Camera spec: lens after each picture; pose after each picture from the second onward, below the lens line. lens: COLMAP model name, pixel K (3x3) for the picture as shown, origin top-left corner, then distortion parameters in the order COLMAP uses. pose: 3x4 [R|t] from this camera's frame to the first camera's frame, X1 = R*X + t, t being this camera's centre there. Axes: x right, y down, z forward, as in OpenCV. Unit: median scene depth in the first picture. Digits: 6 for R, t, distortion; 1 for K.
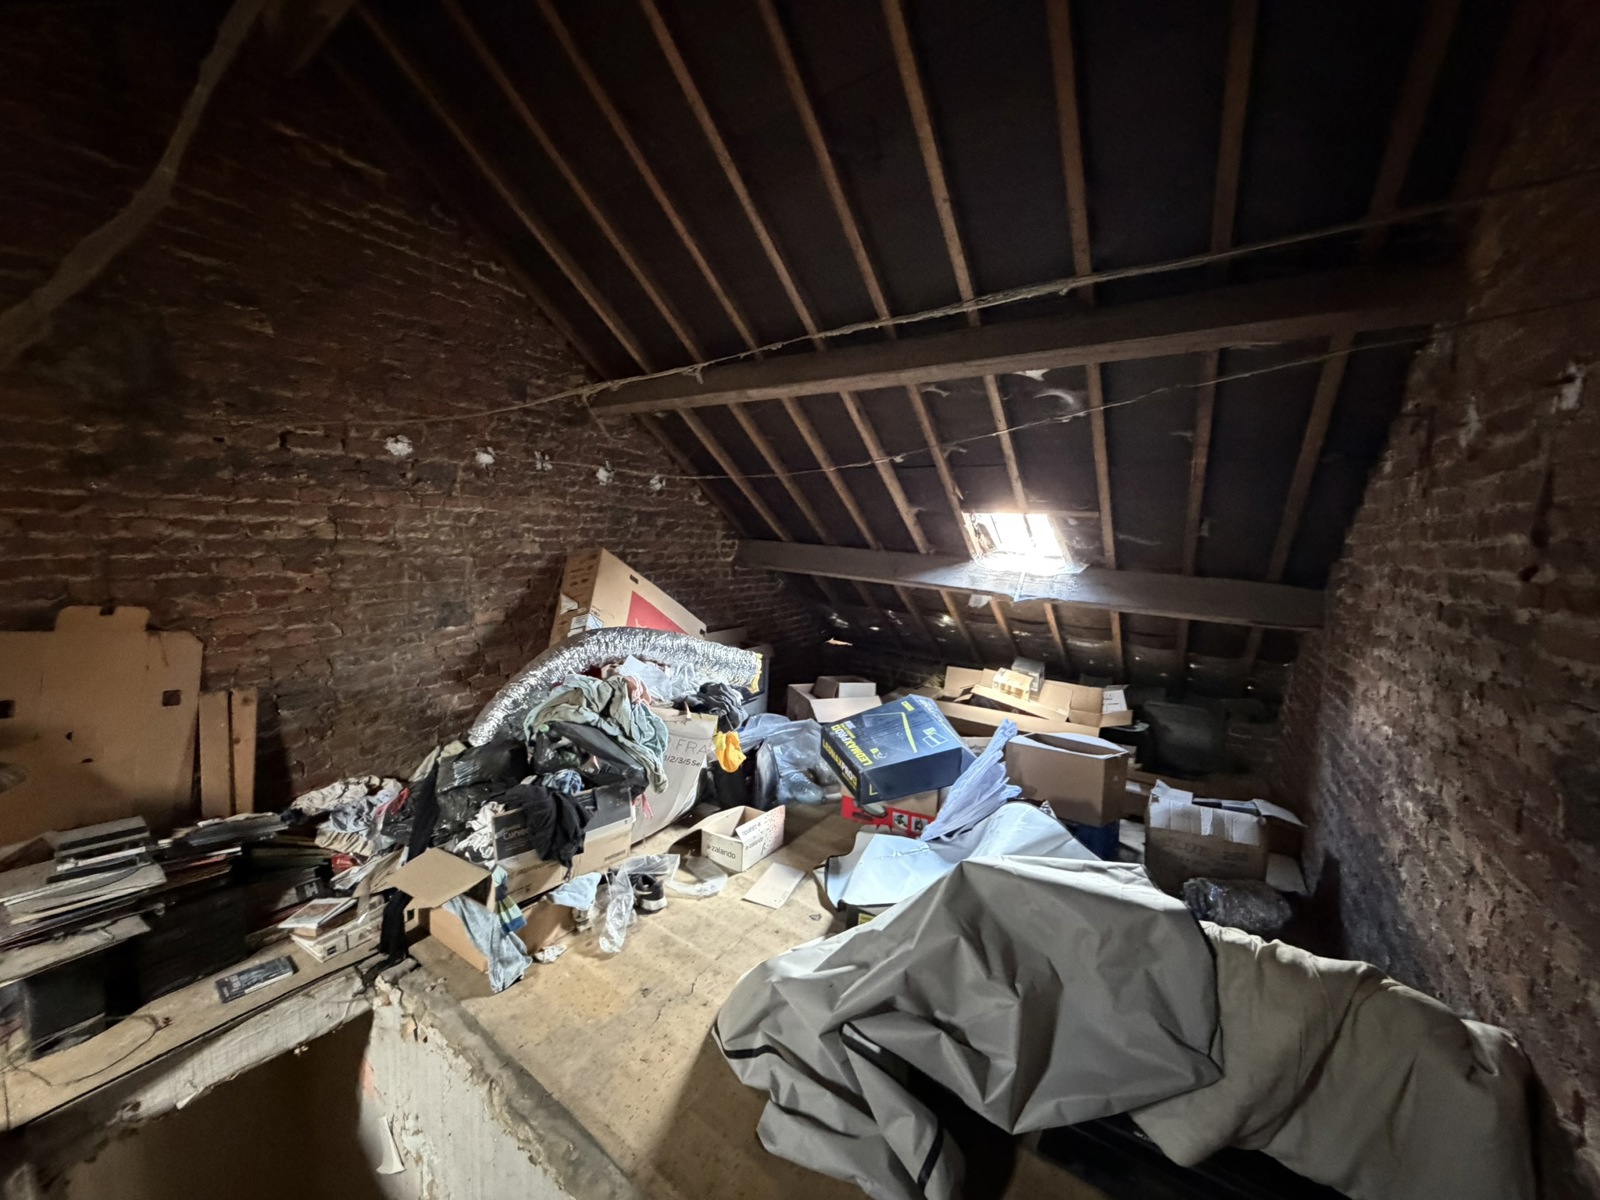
lens RADIAL K [[637.8, 0, 796.7], [0, 637.8, 597.4], [0, 0, 1]] dist [0.001286, 0.000667]
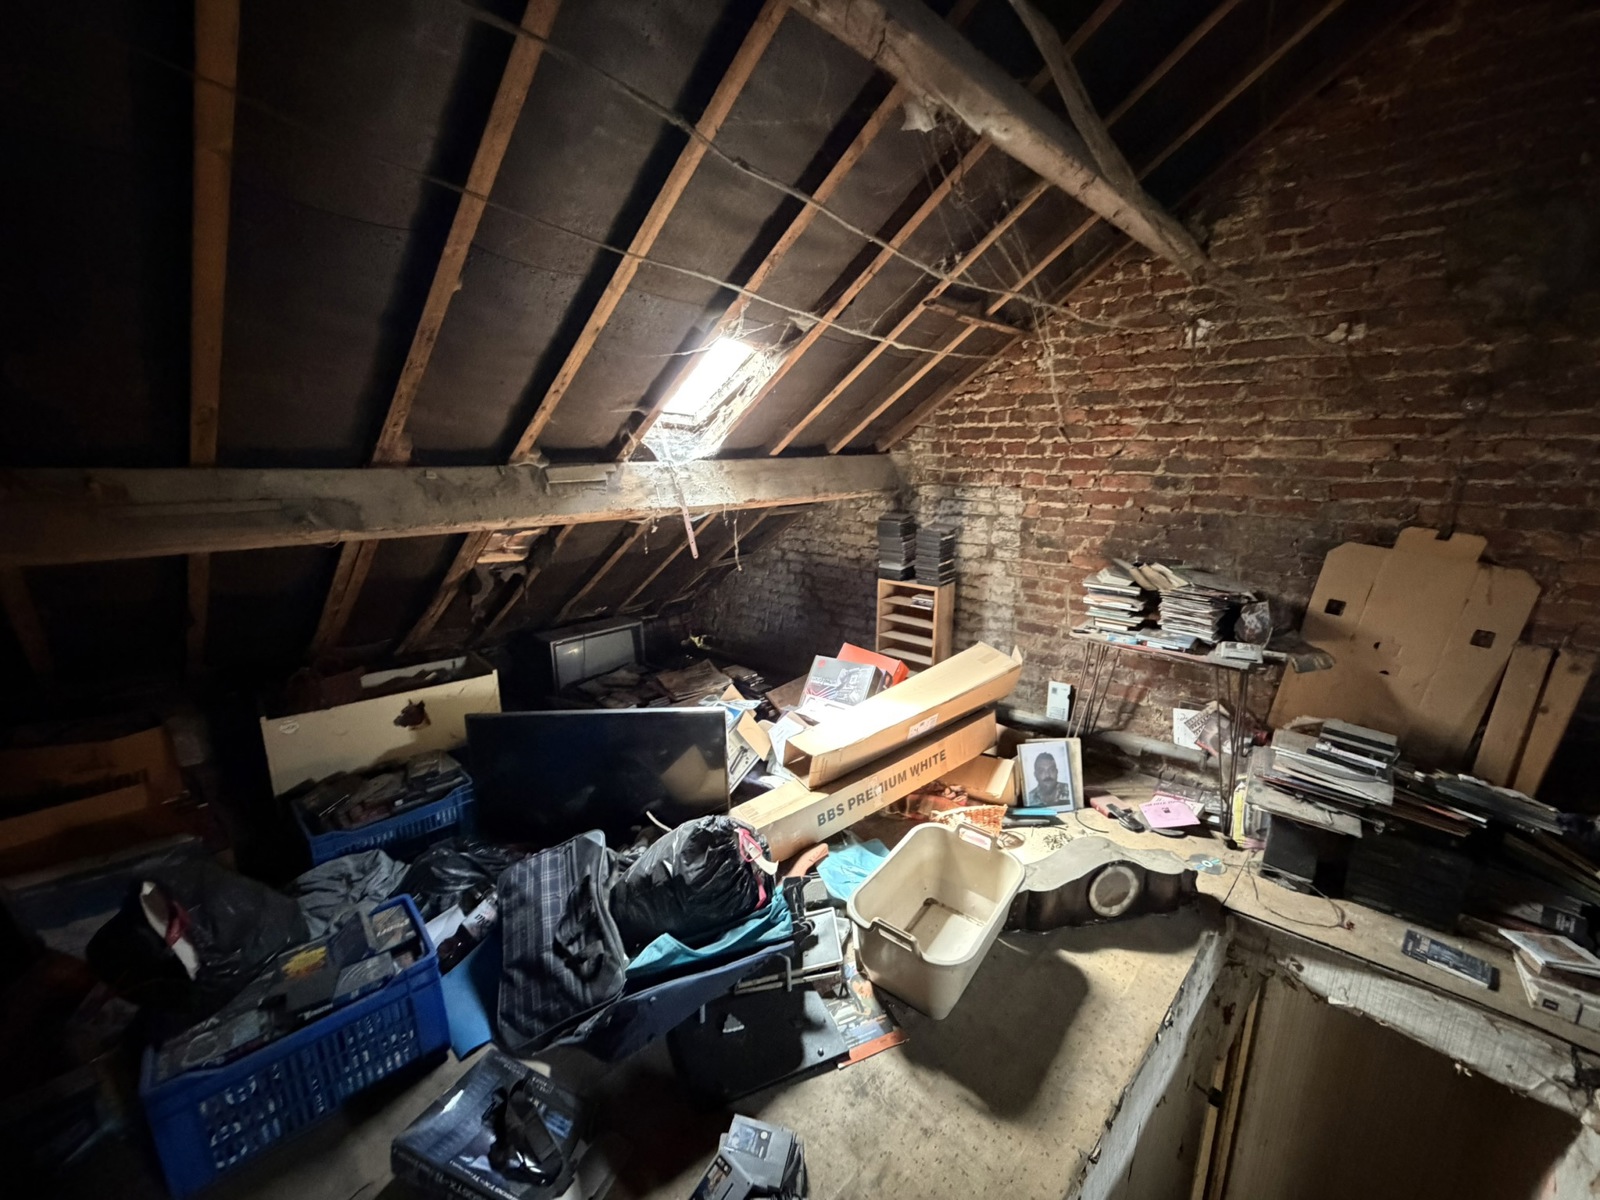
lens RADIAL K [[637.8, 0, 796.7], [0, 637.8, 597.4], [0, 0, 1]] dist [0.001286, 0.000667]
pose [[-0.139312, 0.190335, -0.971784, 0.050562], [-0.113564, 0.971808, 0.206619, 0.023328], [0.983715, 0.139144, -0.113769, 0.134461]]
